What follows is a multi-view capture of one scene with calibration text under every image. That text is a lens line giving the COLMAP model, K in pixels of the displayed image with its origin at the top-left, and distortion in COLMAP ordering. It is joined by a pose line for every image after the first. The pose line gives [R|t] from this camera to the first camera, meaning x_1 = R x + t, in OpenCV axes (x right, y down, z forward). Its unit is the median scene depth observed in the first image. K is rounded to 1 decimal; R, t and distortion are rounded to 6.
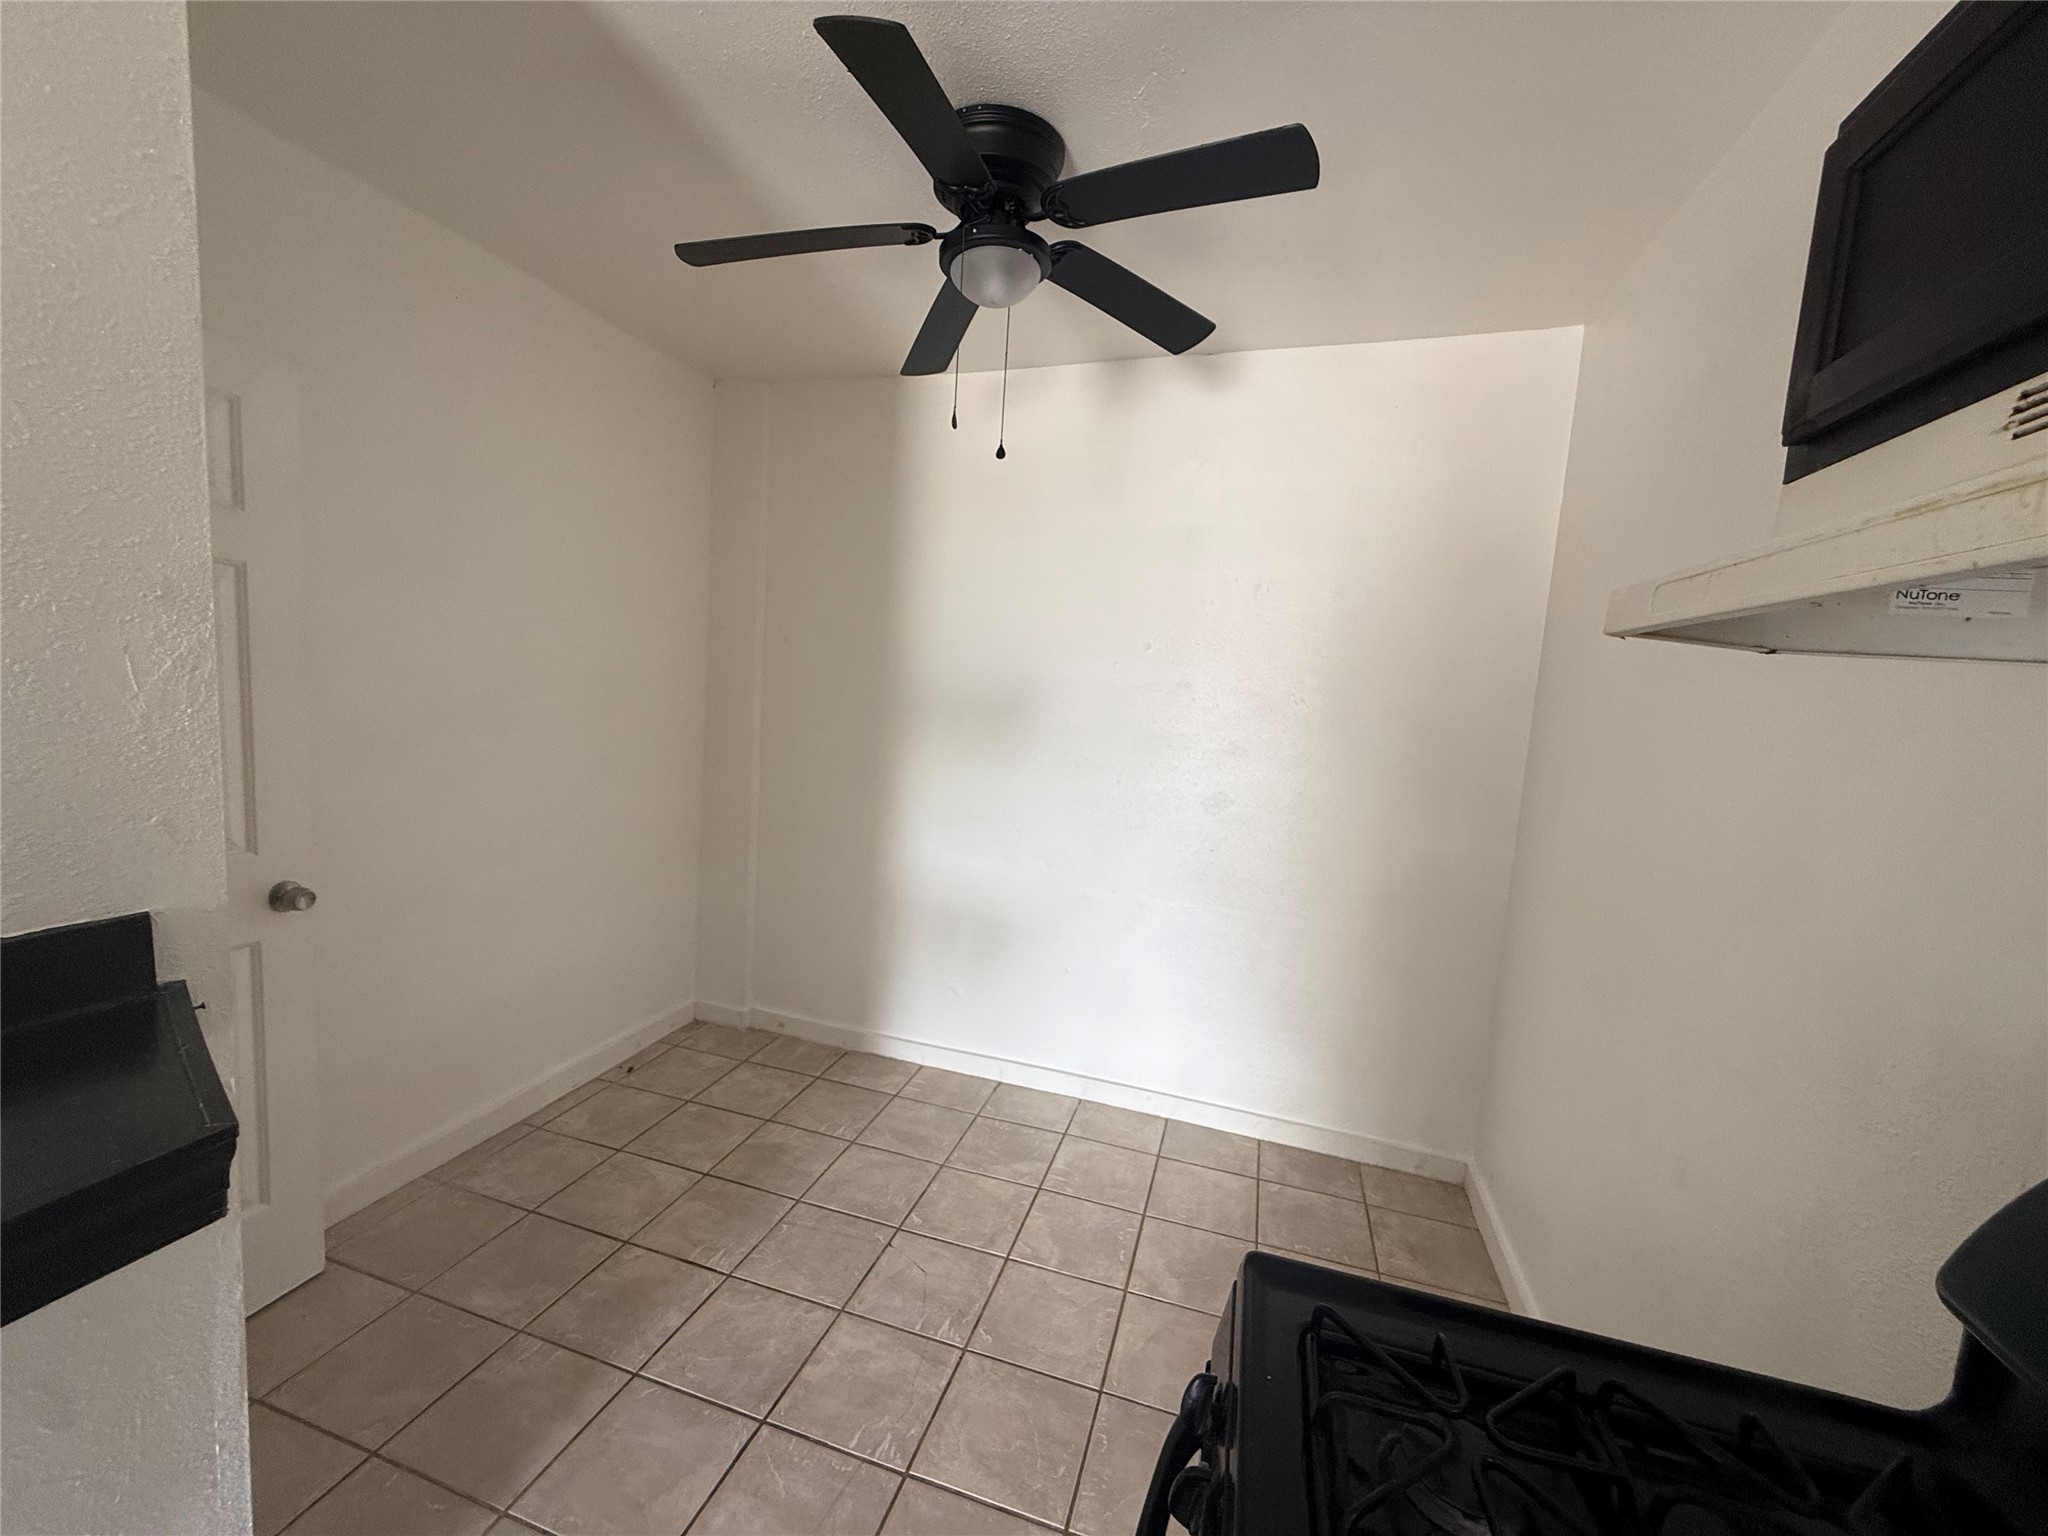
lens RADIAL K [[822.2, 0, 1020.5], [0, 822.2, 771.6], [0, 0, 1]] dist [-0.001735, -0.000182]
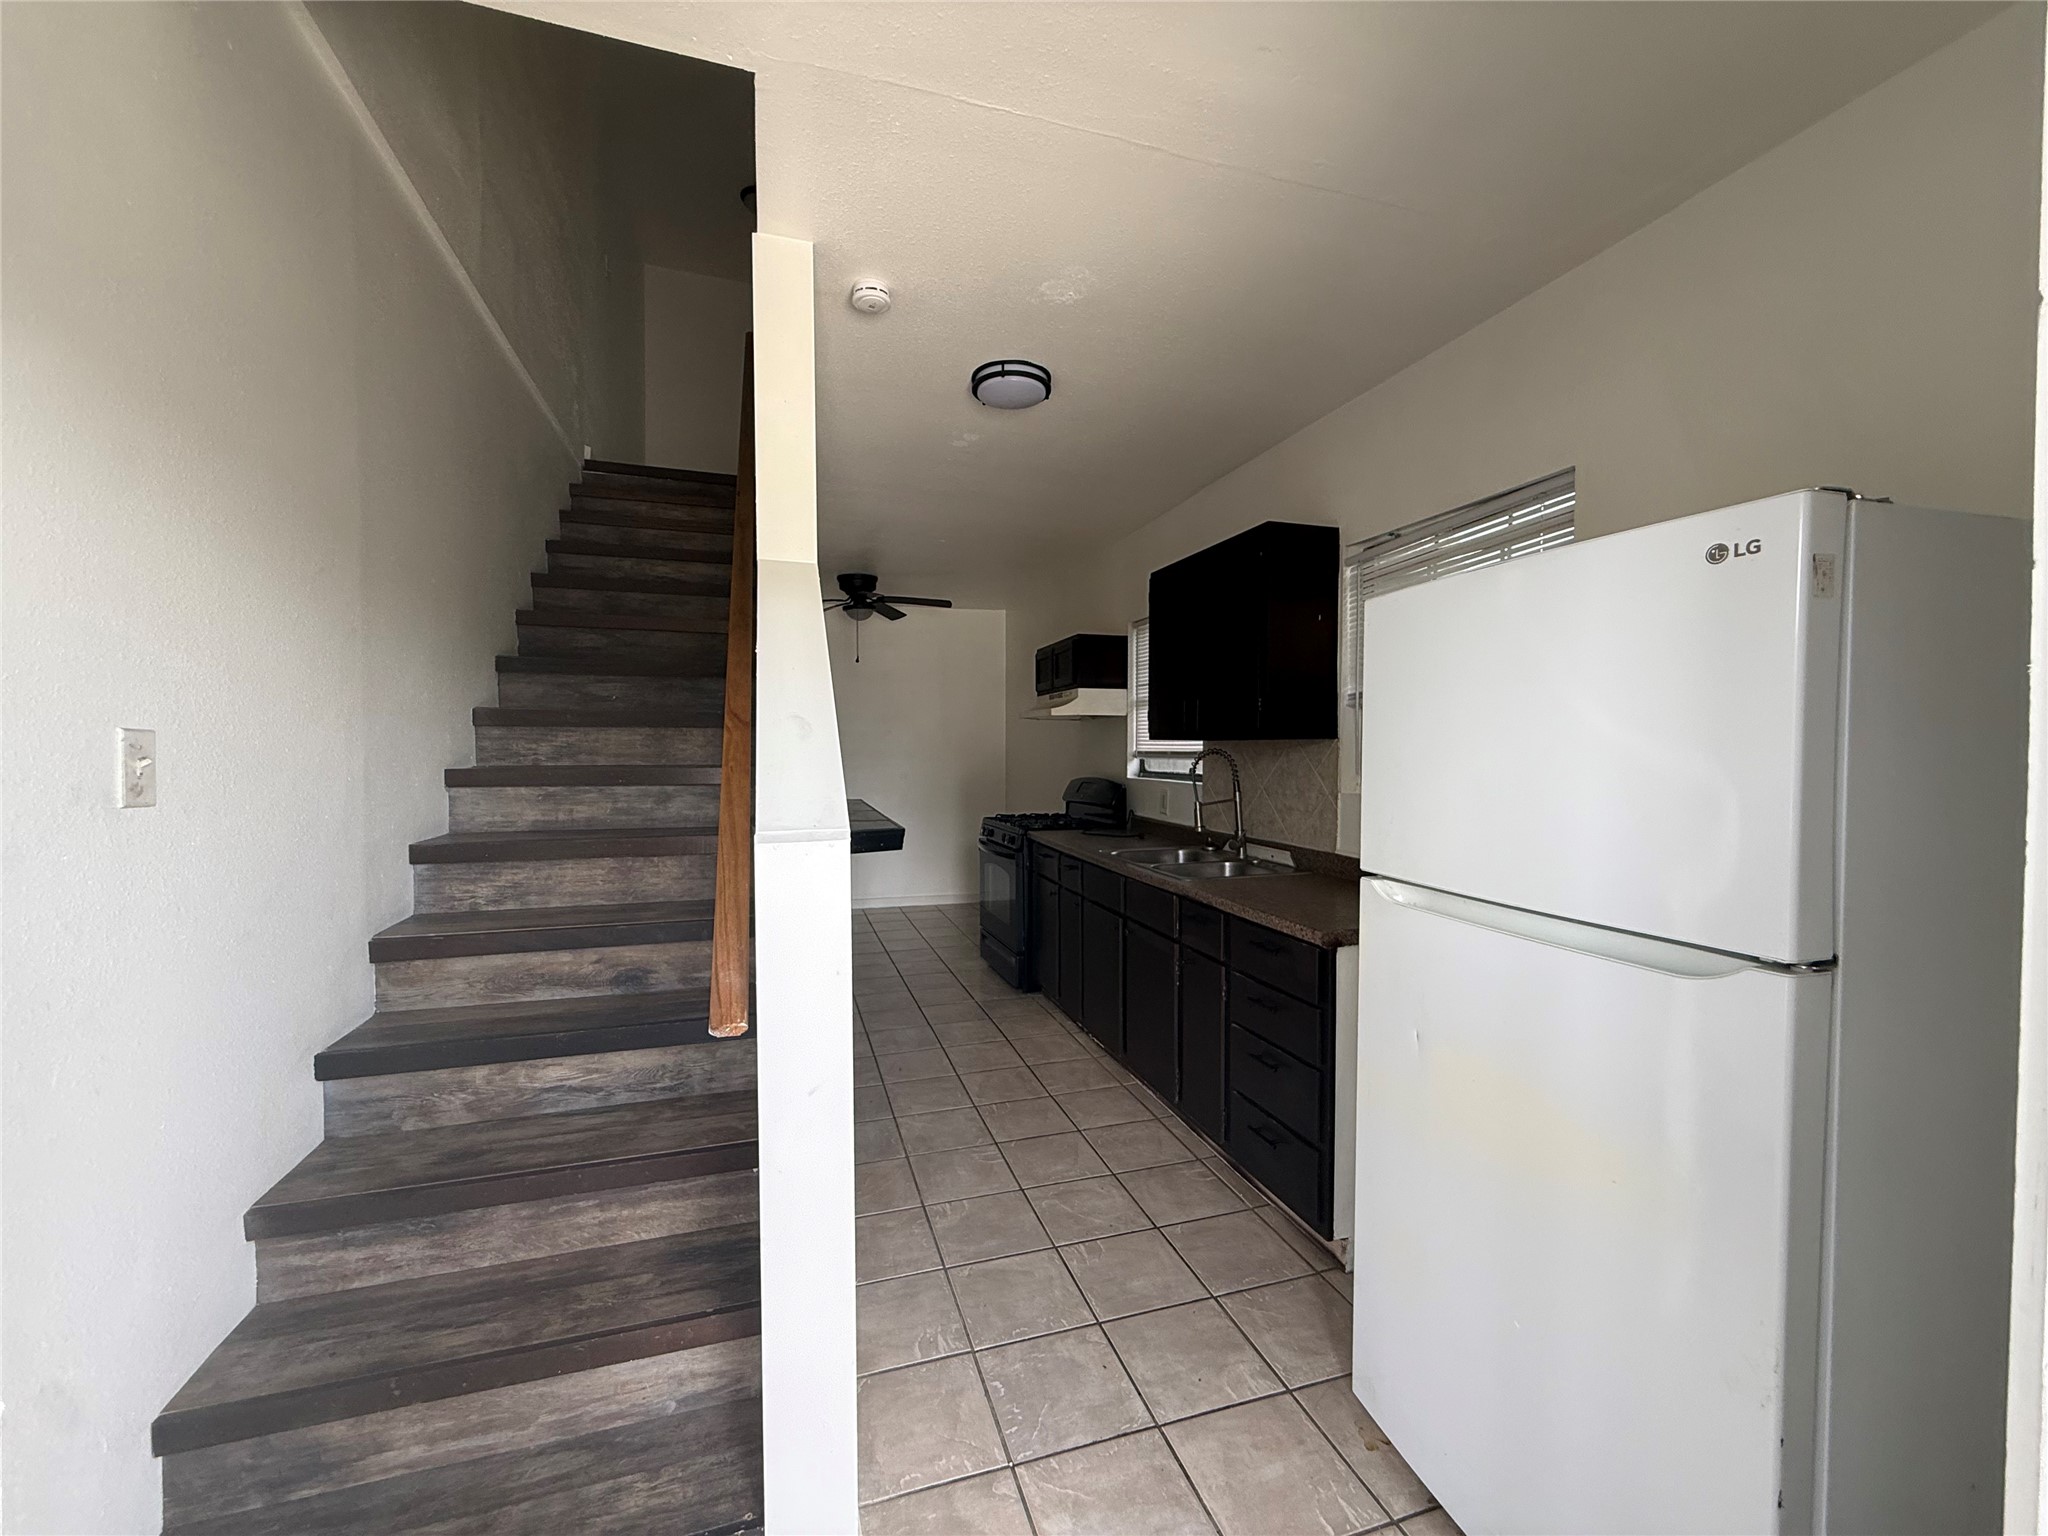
lens RADIAL K [[818.5, 0, 1024.0], [0, 818.5, 768.0], [0, 0, 1]] dist [0.001649, -0.000195]
pose [[0.822110, -0.077124, 0.564081, -1.096364], [0.115648, 0.992748, -0.032815, 0.168073], [-0.557460, 0.092213, 0.825067, -1.609368]]
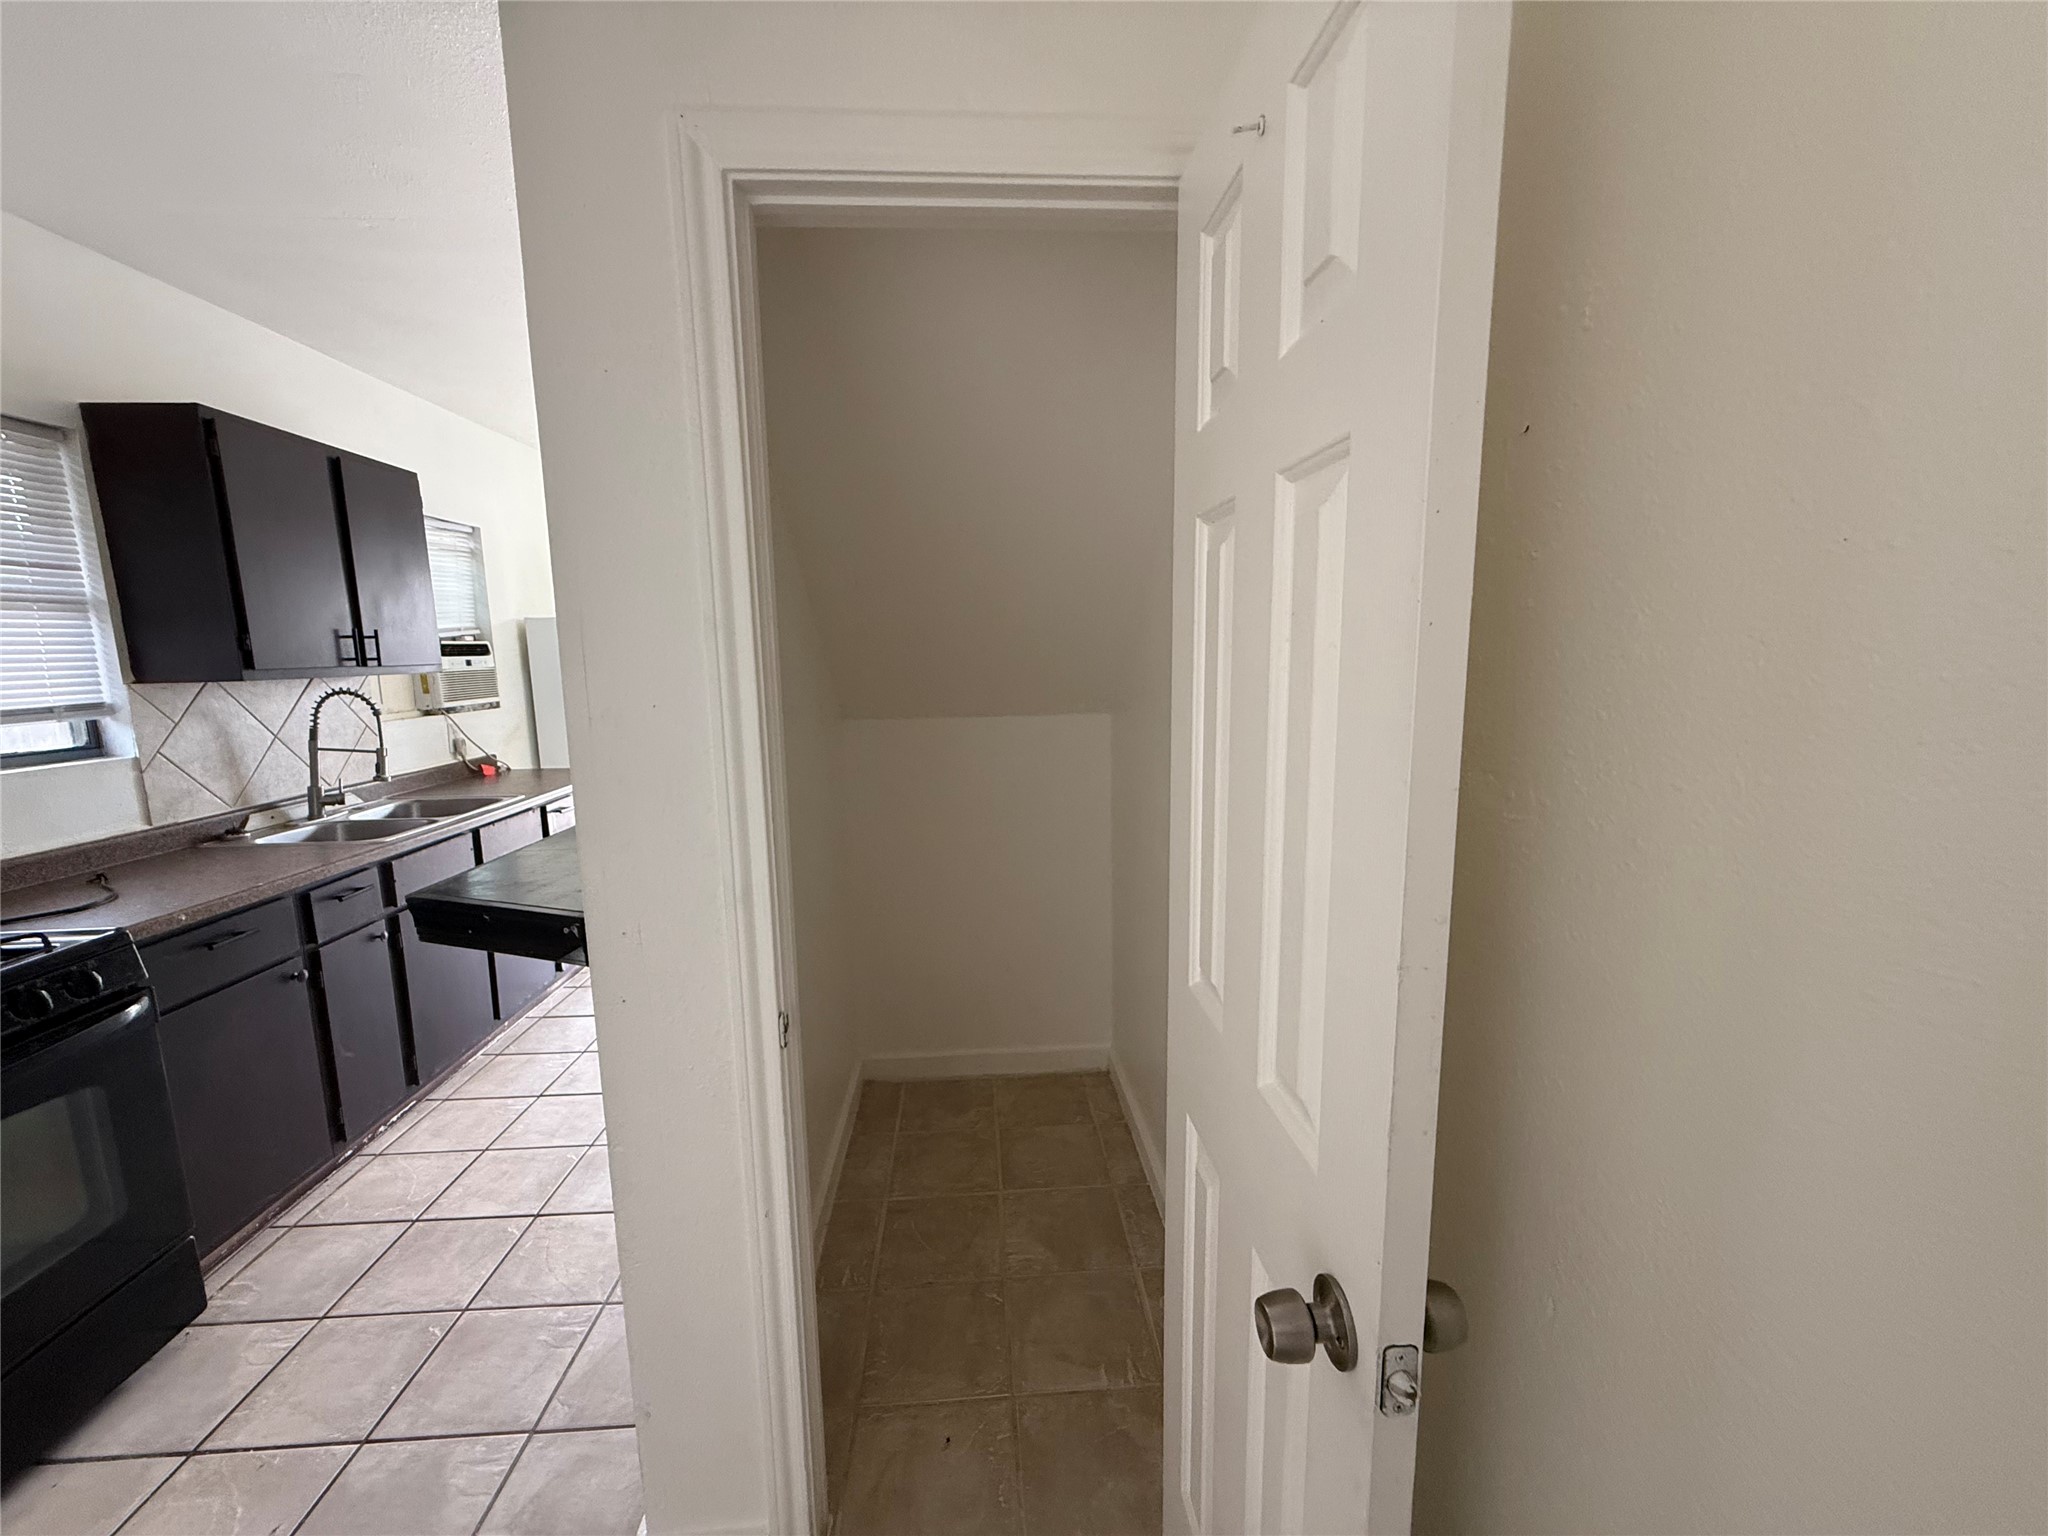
lens RADIAL K [[818.5, 0, 1024.0], [0, 818.5, 768.0], [0, 0, 1]] dist [0.001649, -0.000195]
pose [[-0.934313, 0.004533, -0.356425, -0.493715], [-0.081493, 0.970721, 0.225965, -0.124817], [0.347014, 0.240168, -0.906587, 0.960755]]
